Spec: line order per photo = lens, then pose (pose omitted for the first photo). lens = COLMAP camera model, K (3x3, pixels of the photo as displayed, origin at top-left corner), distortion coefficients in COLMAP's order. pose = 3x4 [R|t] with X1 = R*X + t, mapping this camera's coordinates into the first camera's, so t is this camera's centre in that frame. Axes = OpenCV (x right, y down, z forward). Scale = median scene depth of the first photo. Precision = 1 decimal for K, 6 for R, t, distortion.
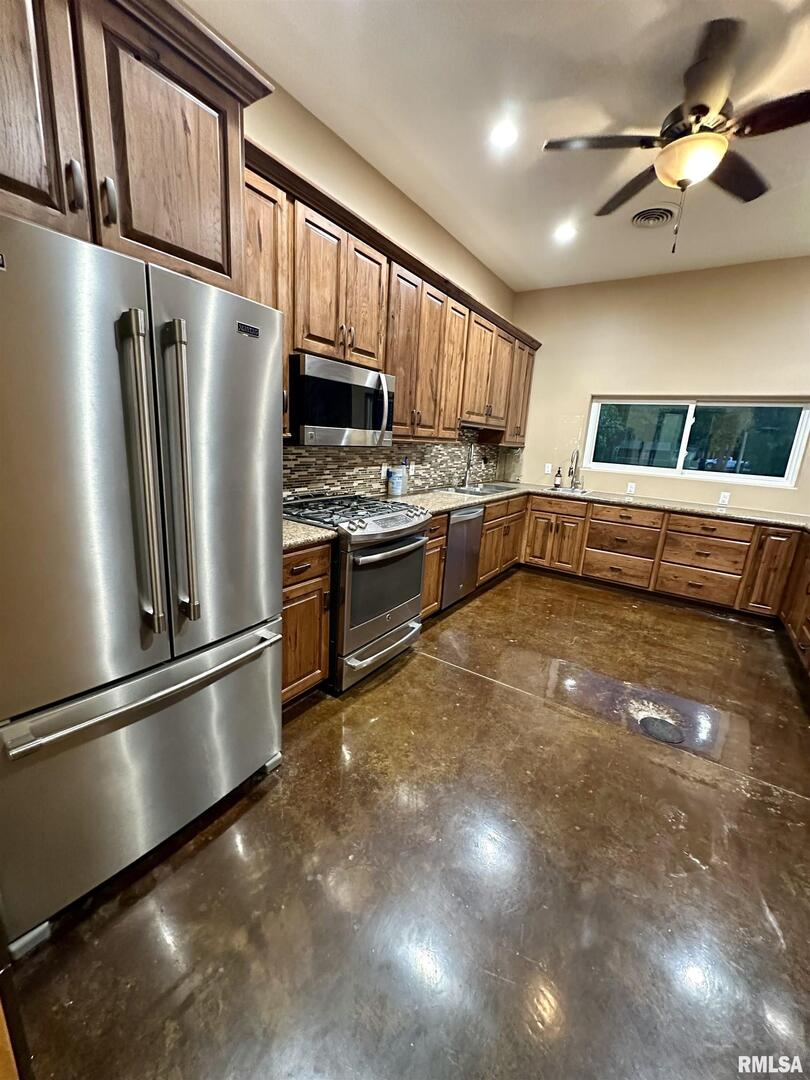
lens RADIAL K [[433.7, 0, 403.7], [0, 433.7, 537.5], [0, 0, 1]] dist [-0.000183, 0.000004]
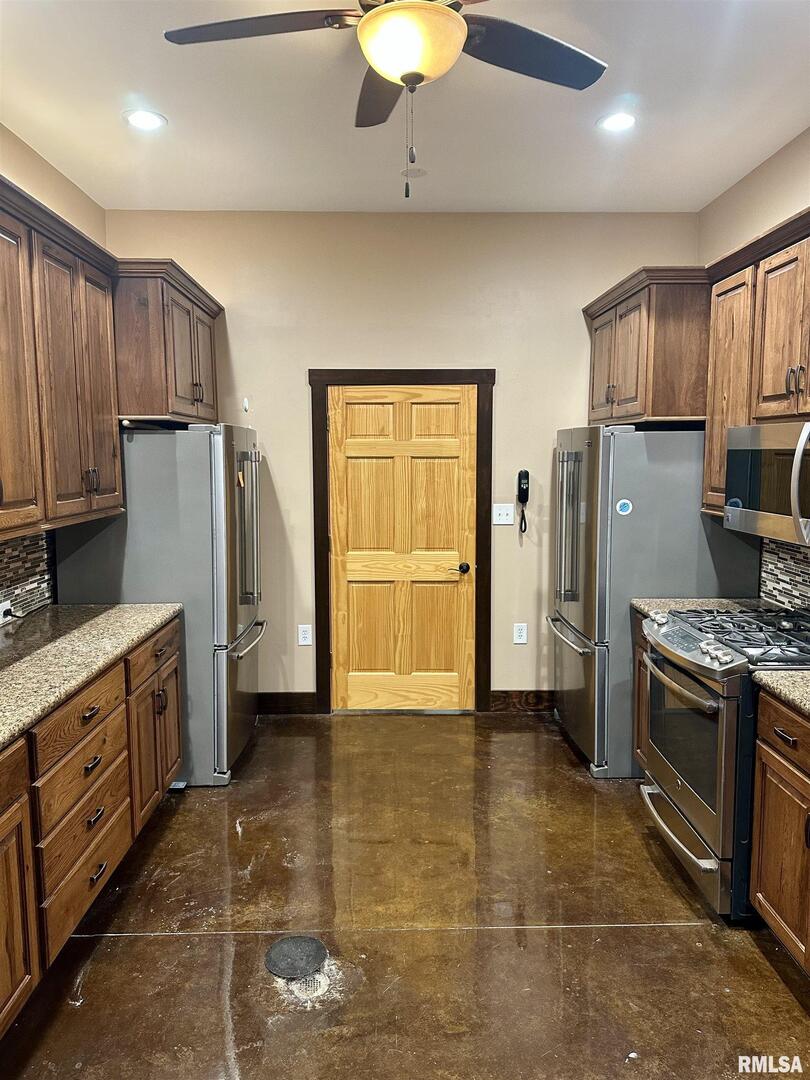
lens RADIAL K [[758.0, 0, 404.9], [0, 758.0, 538.5], [0, 0, 1]] dist [0.000240, 0.000036]
pose [[-0.819673, 0.002026, -0.572828, 1.051605], [-0.181604, 0.947491, 0.263213, -0.434256], [0.543282, 0.319777, -0.776265, 1.678564]]
